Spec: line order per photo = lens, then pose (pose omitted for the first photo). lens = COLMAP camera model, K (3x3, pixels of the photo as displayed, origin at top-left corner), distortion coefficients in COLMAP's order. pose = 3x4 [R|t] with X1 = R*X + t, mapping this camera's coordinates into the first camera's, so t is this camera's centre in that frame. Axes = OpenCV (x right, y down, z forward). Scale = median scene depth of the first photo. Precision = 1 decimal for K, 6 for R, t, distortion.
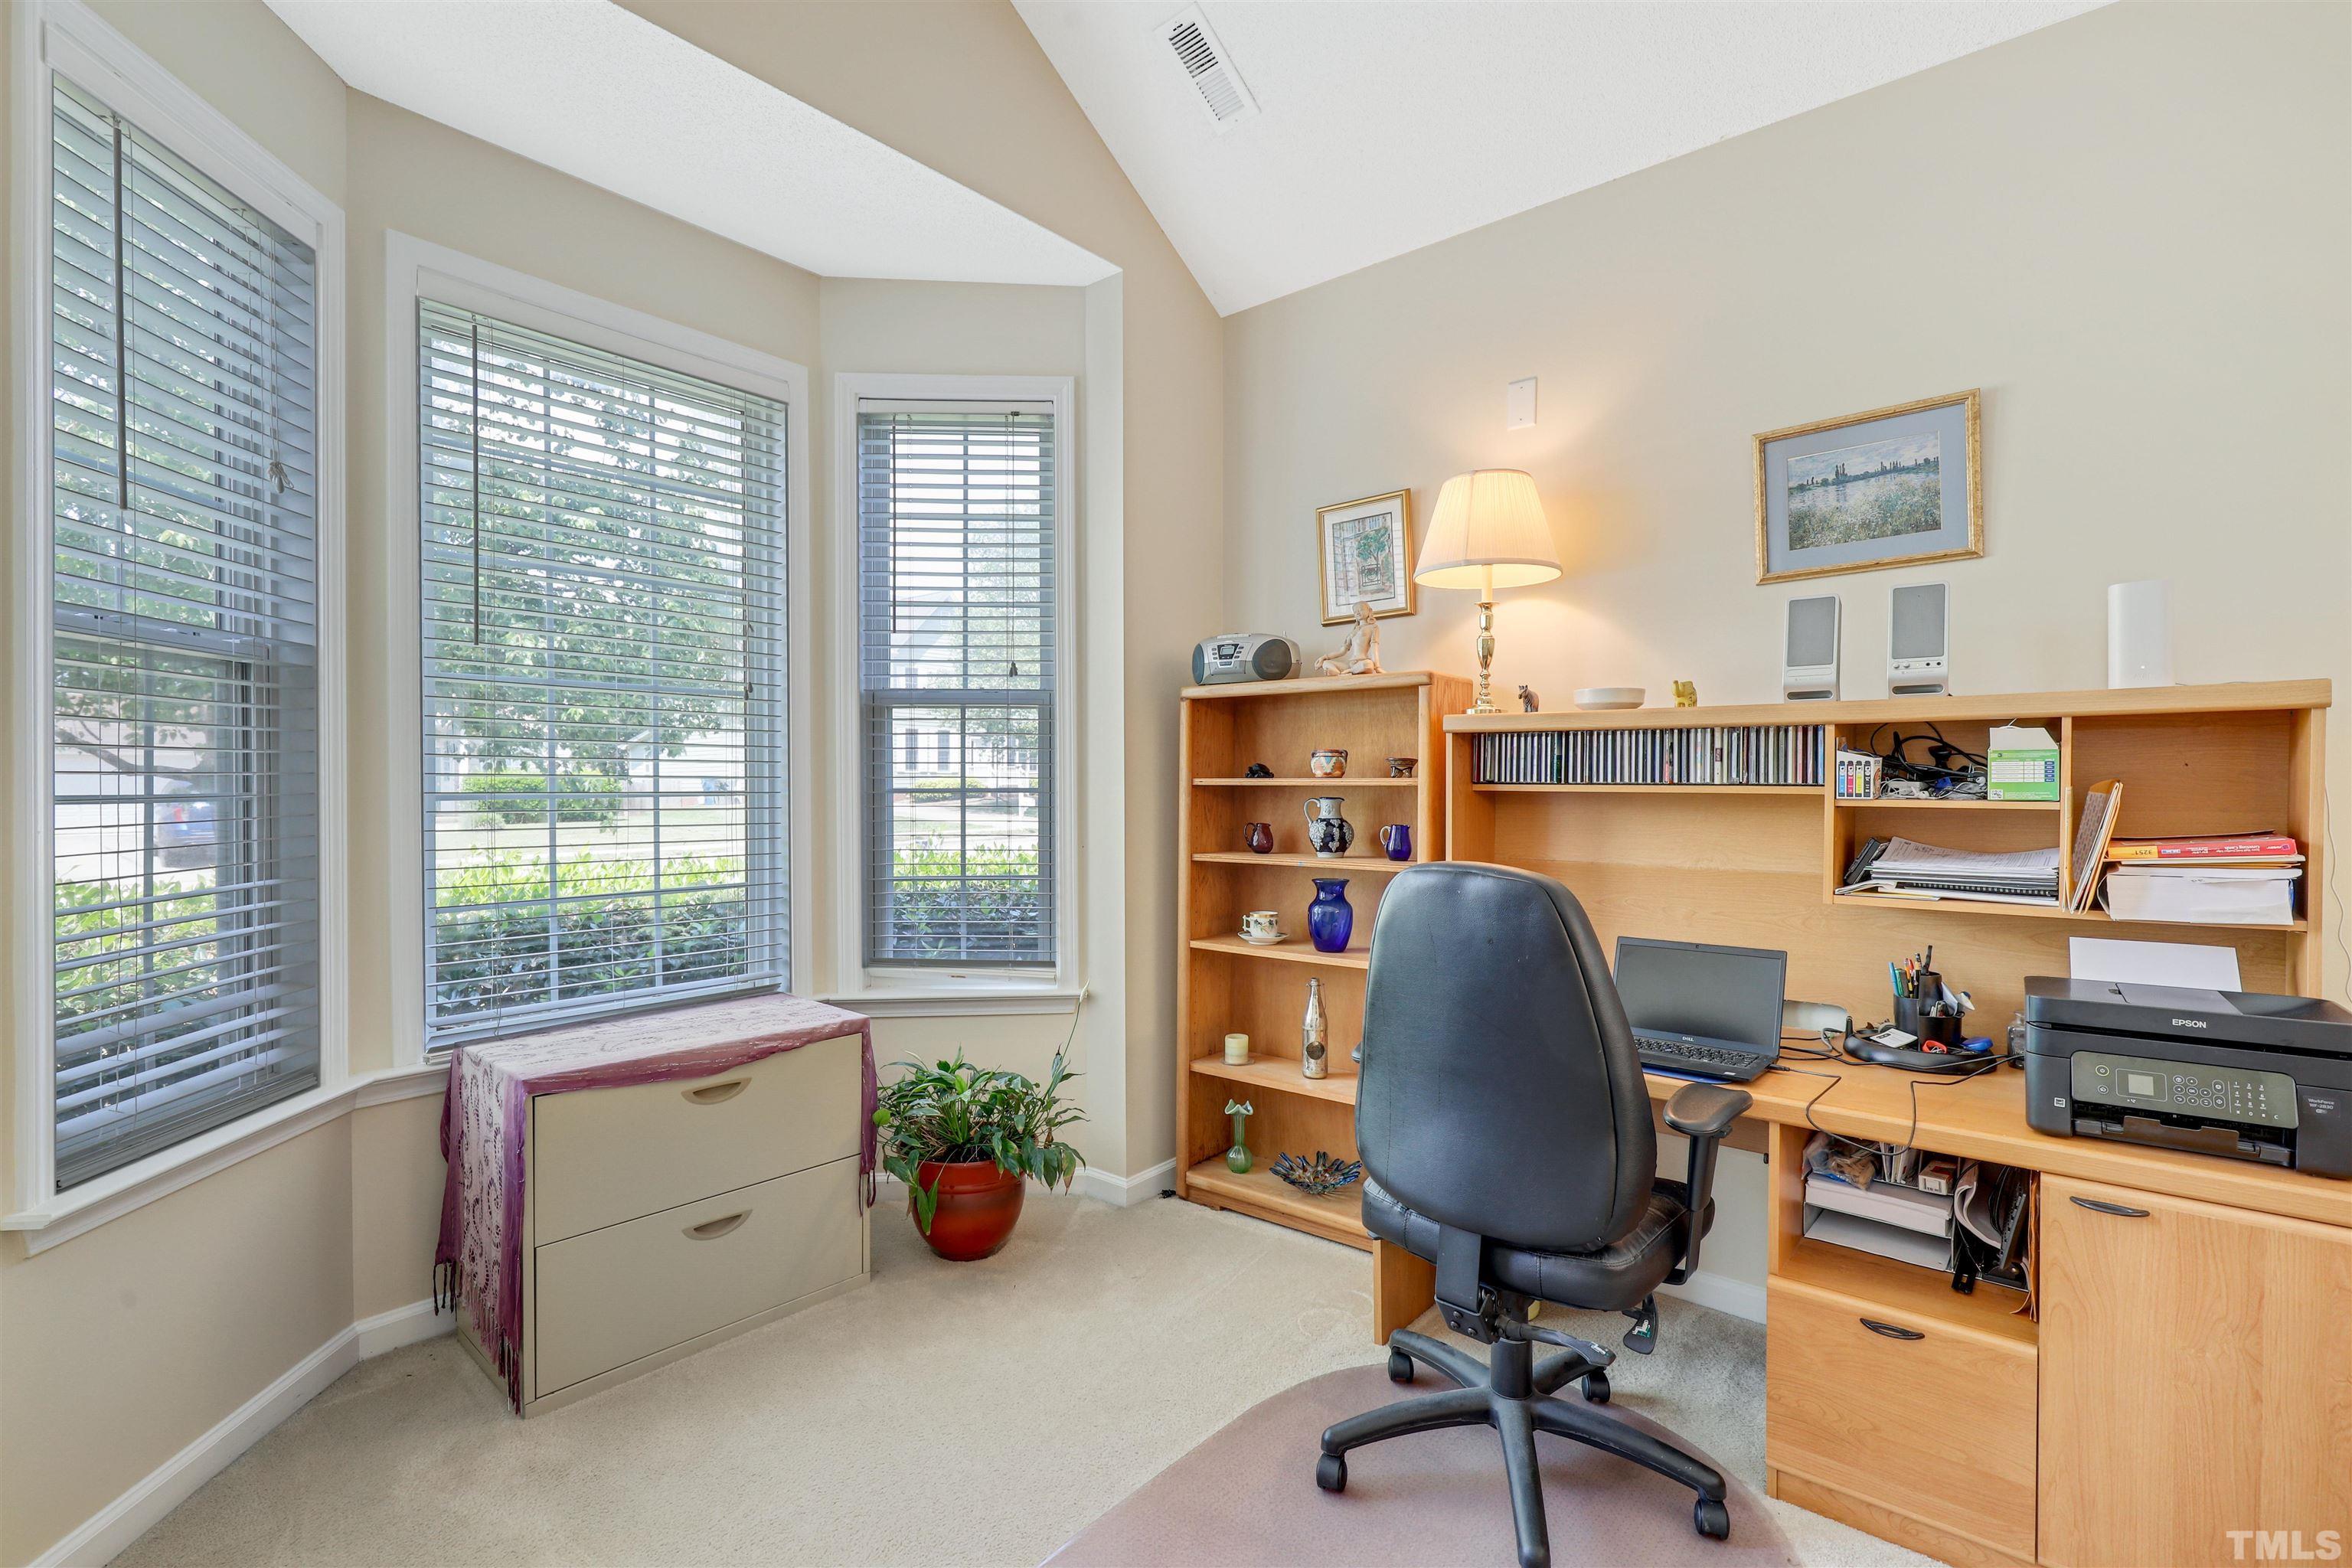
lens RADIAL K [[1080.1, 0, 1176.0], [0, 1080.1, 784.0], [0, 0, 1]] dist [0.002401, 0.000402]
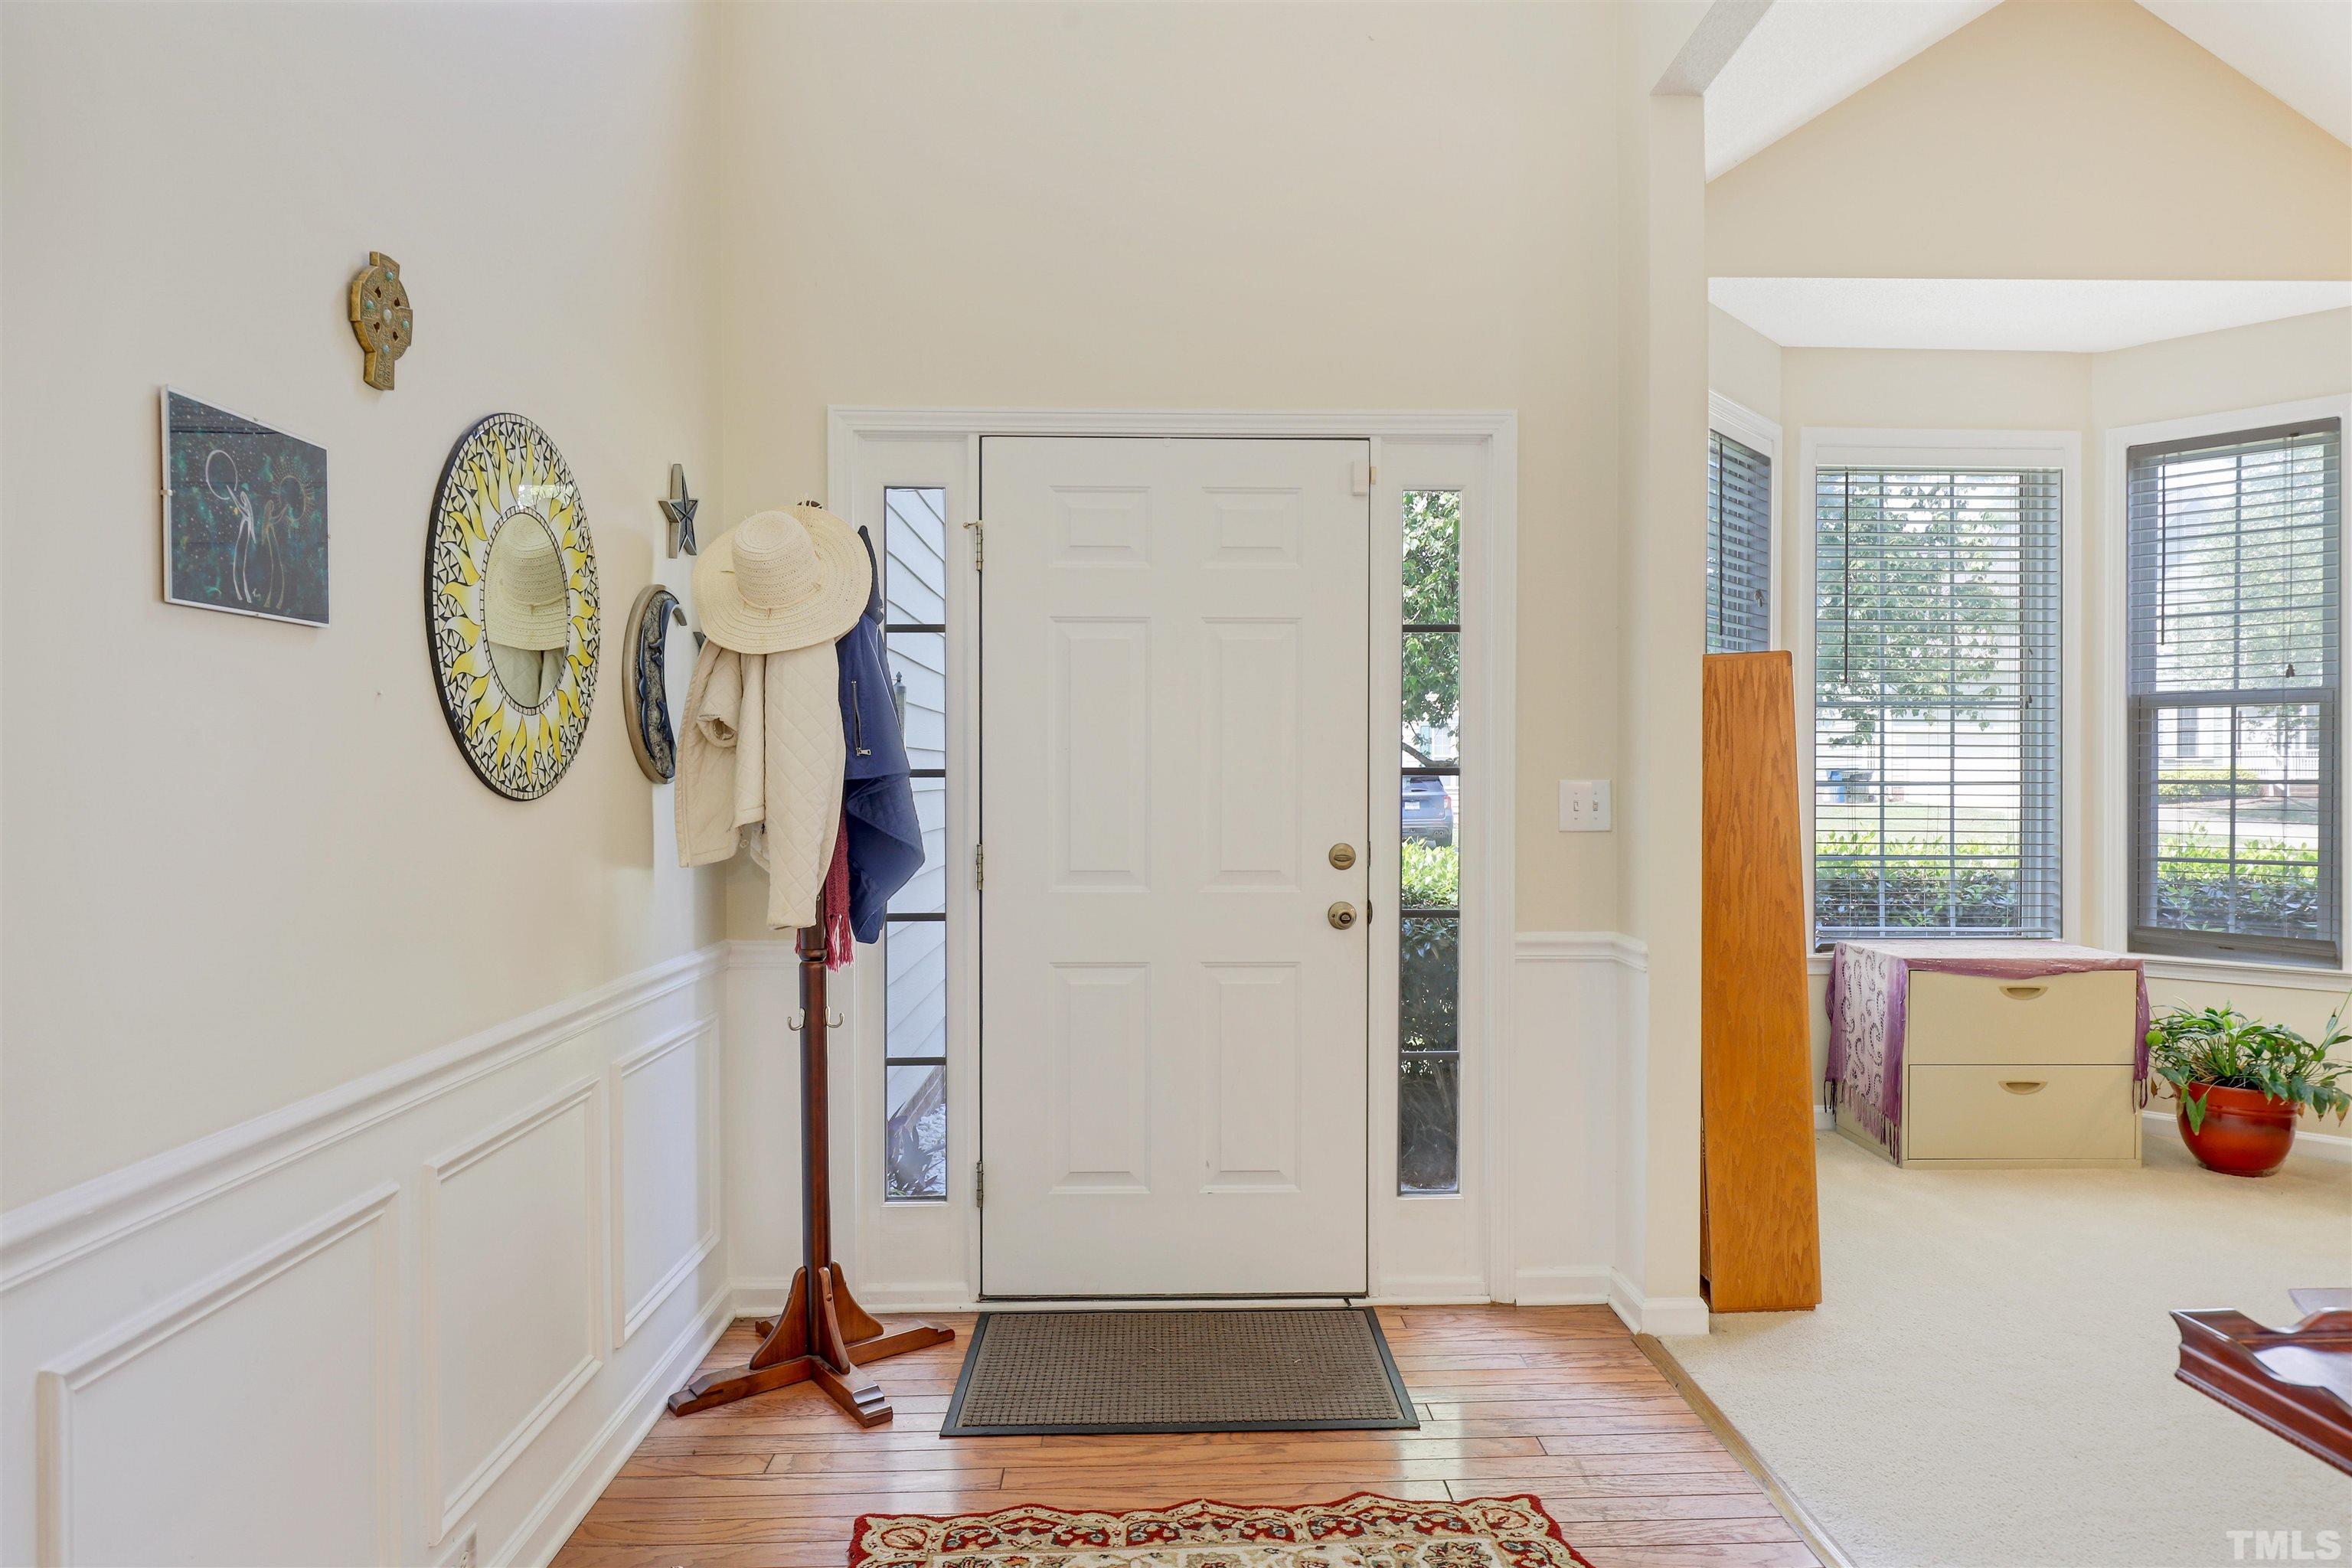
lens RADIAL K [[1467.7, 0, 1176.0], [0, 1467.7, 784.0], [0, 0, 1]] dist [0.001649, 0.002226]
pose [[0.686587, 0.008595, -0.726997, 0.178333], [-0.000989, 0.999940, 0.010888, -0.008251], [0.727047, -0.006756, 0.686554, -0.948893]]
